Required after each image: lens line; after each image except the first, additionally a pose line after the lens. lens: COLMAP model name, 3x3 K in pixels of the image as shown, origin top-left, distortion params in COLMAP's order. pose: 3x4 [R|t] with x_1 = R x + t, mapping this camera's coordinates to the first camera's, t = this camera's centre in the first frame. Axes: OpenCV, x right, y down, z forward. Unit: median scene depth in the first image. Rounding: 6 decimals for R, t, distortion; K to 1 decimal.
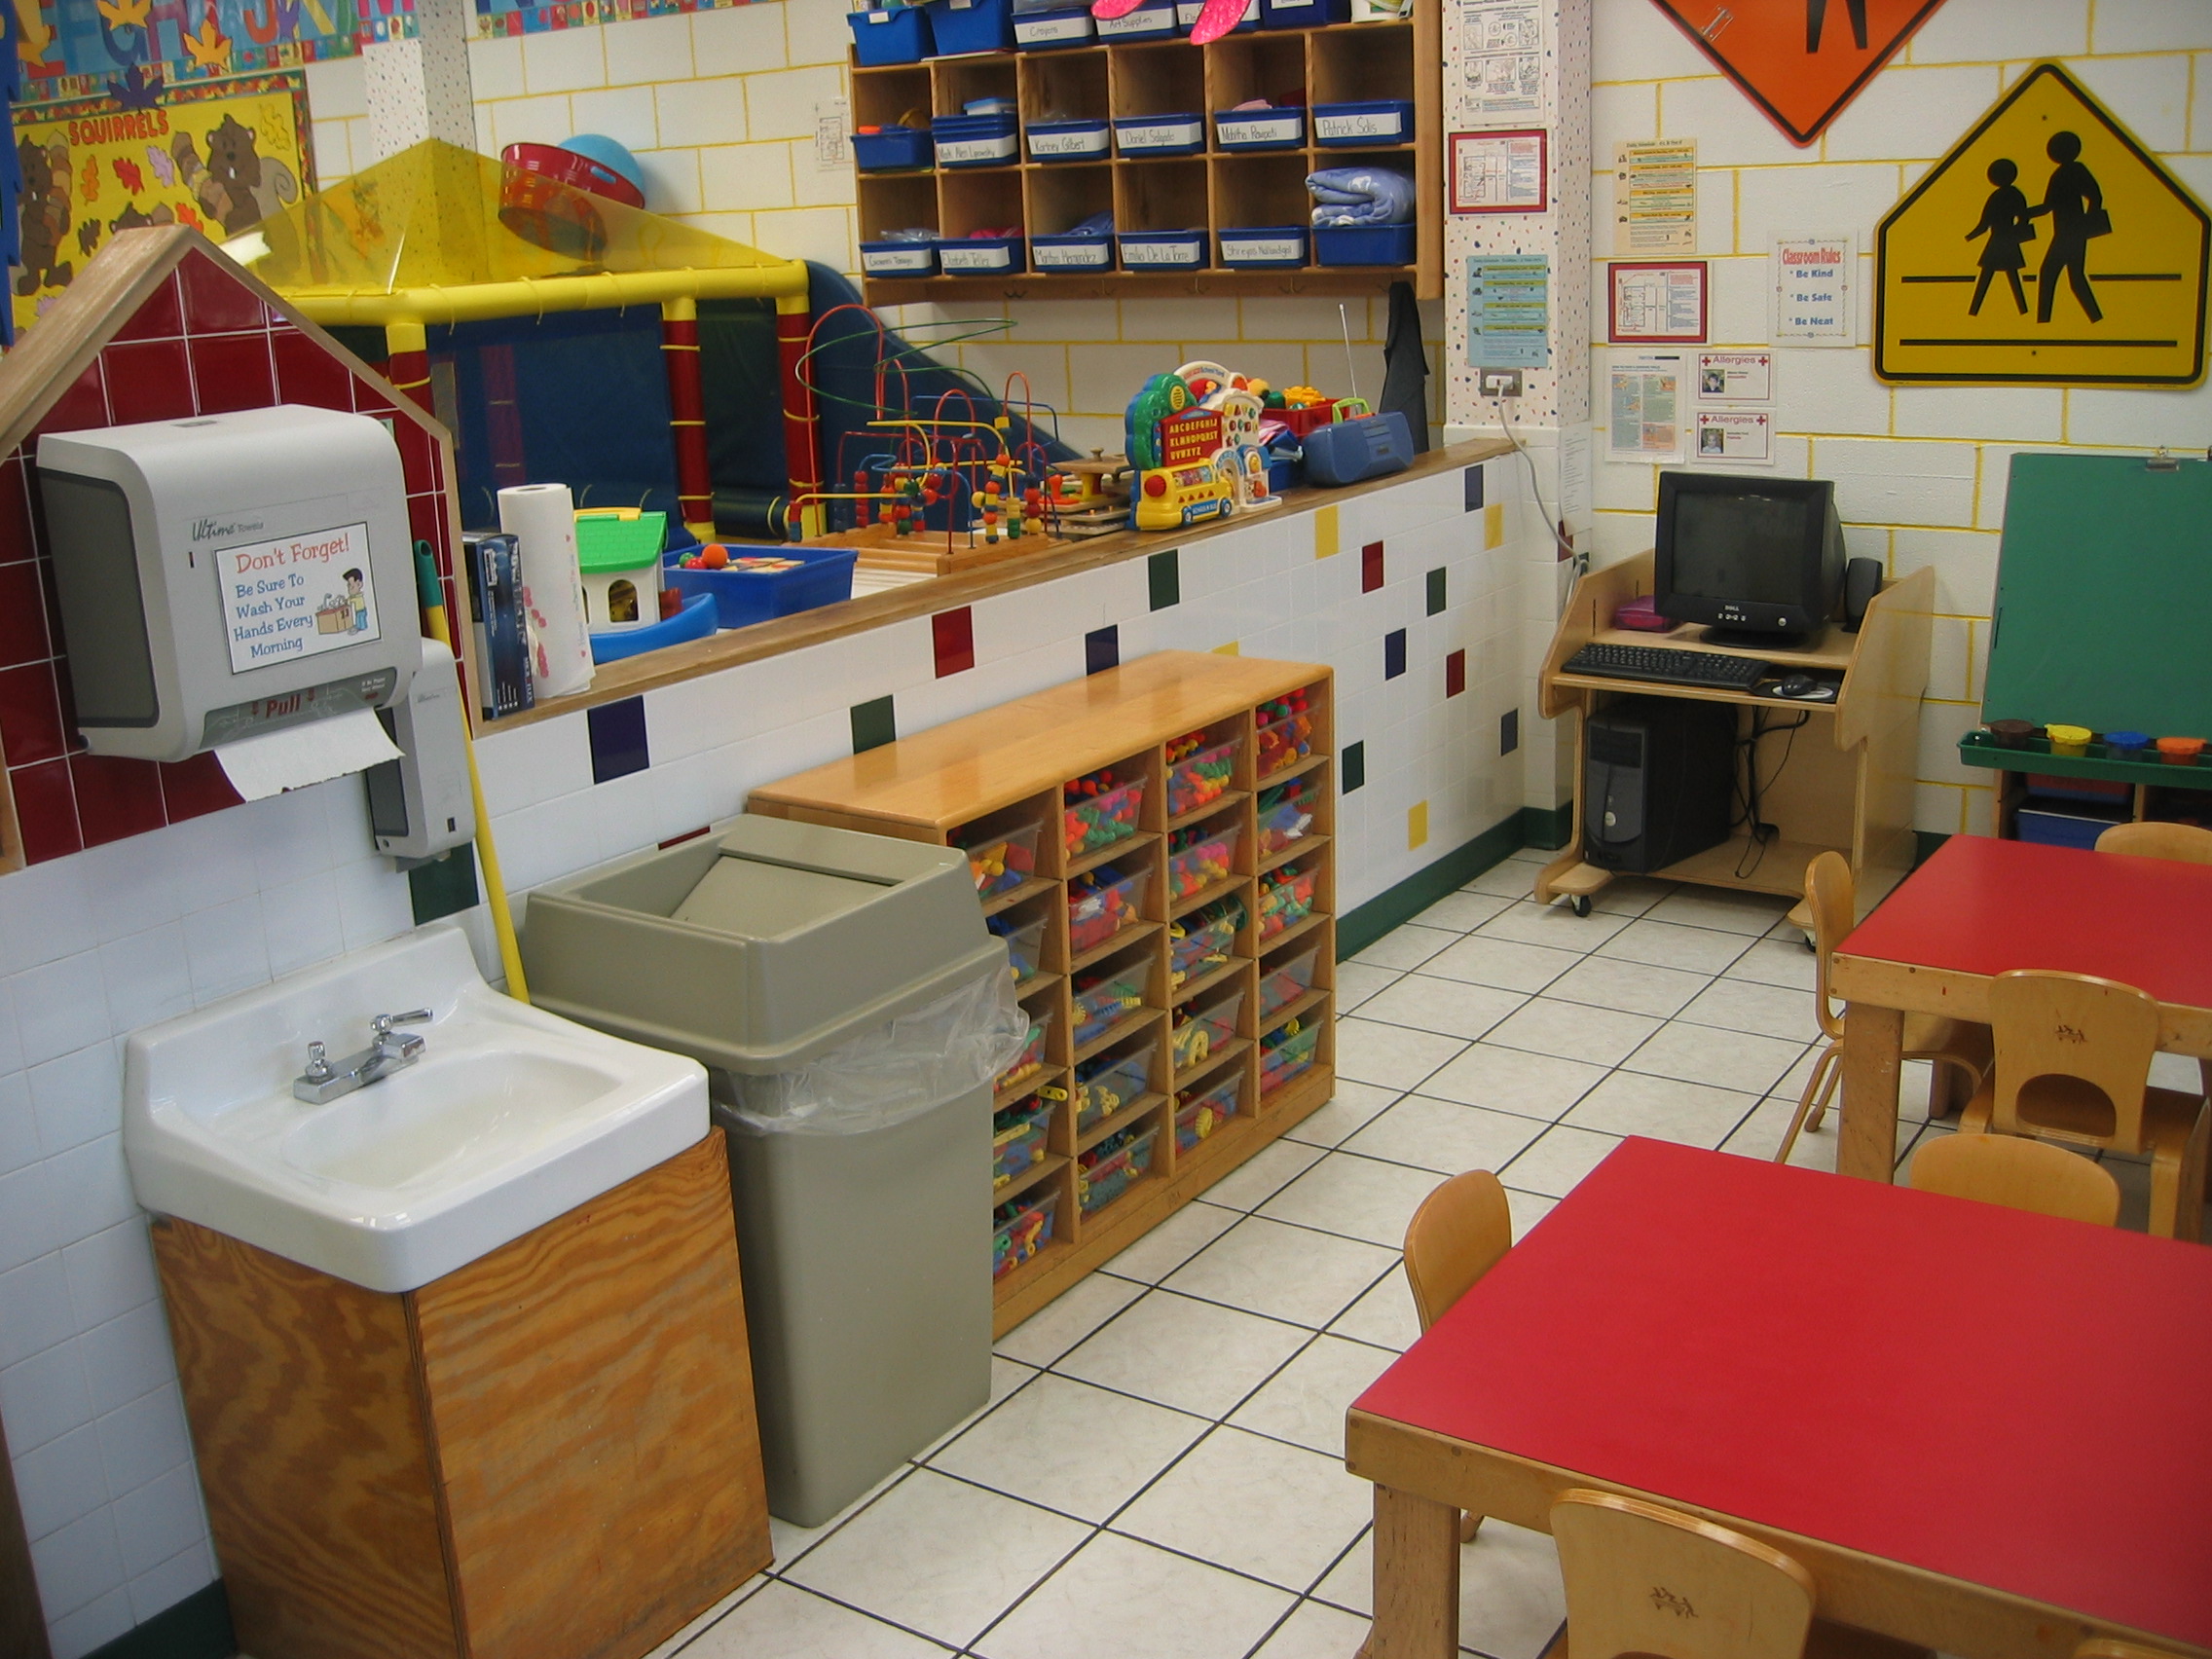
lens RADIAL K [[2175.8, 0, 1106.0], [0, 2175.8, 829.5], [0, 0, 1]] dist [-0.136013, 0.107918]
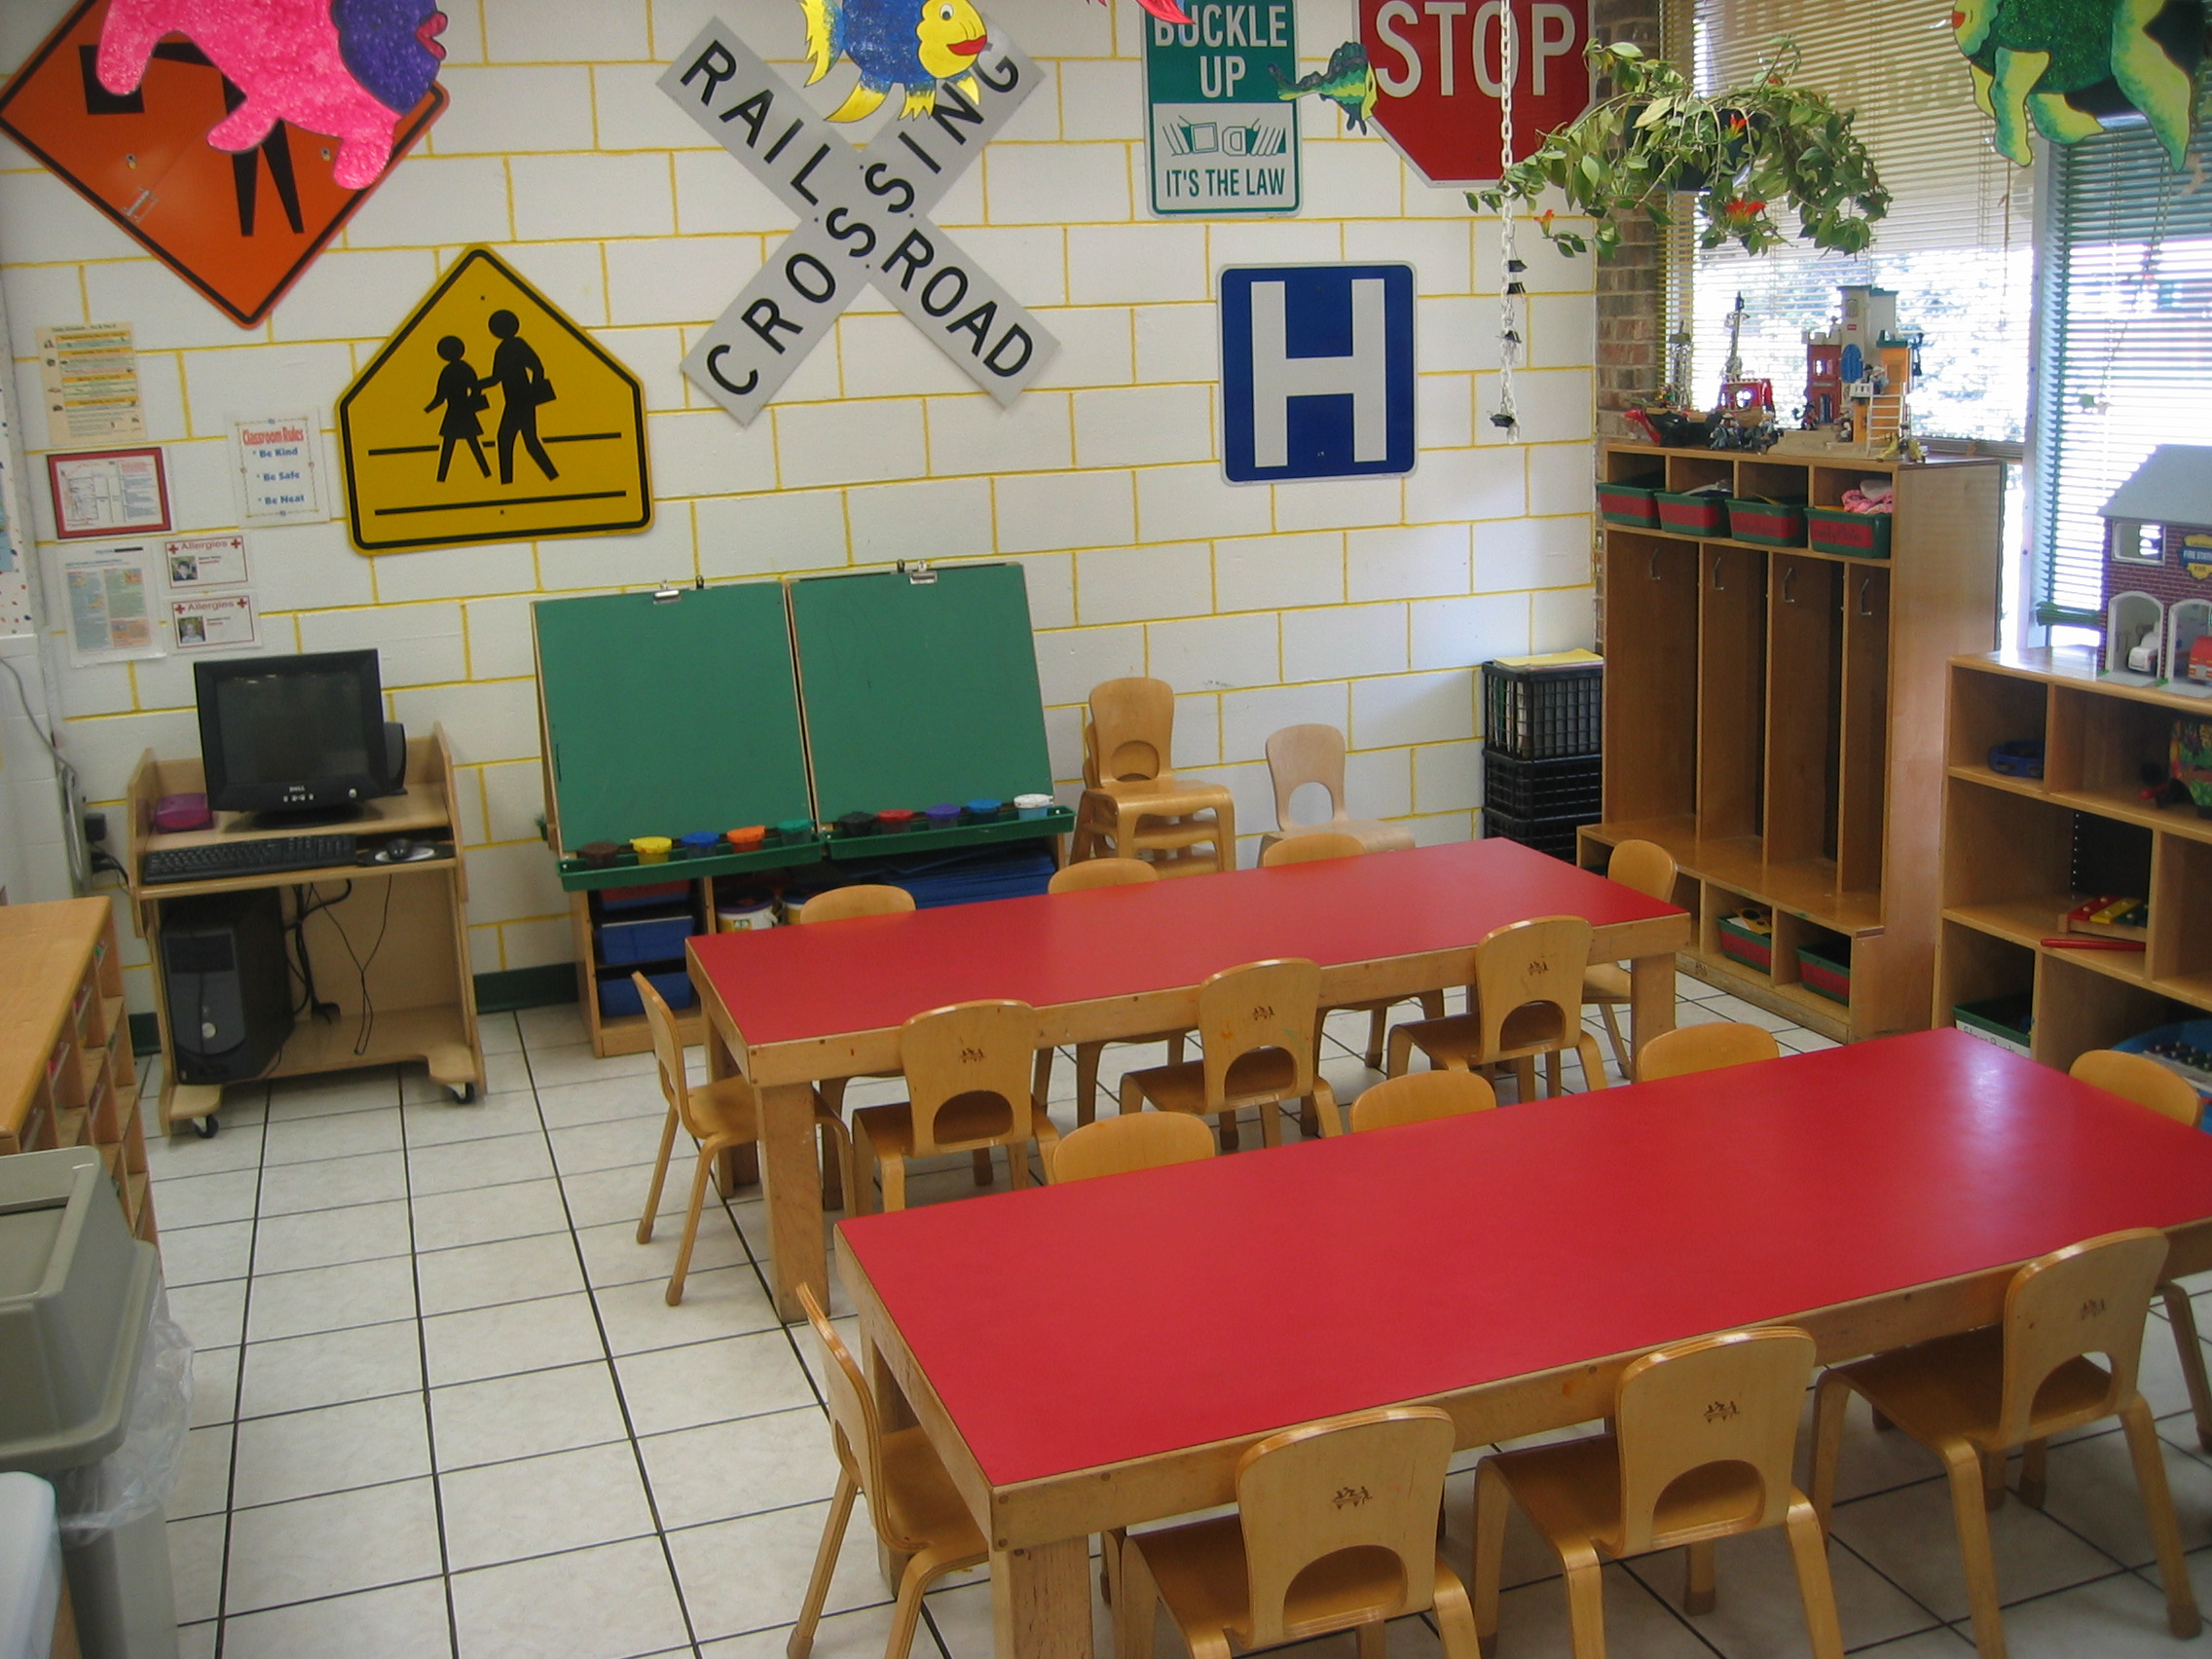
lens RADIAL K [[2175.8, 0, 1106.0], [0, 2175.8, 829.5], [0, 0, 1]] dist [-0.136013, 0.107918]
pose [[0.600314, -0.160653, 0.783462, -0.249734], [0.231965, 0.972483, 0.021673, -0.019645], [-0.765386, 0.168725, 0.621061, 0.108881]]
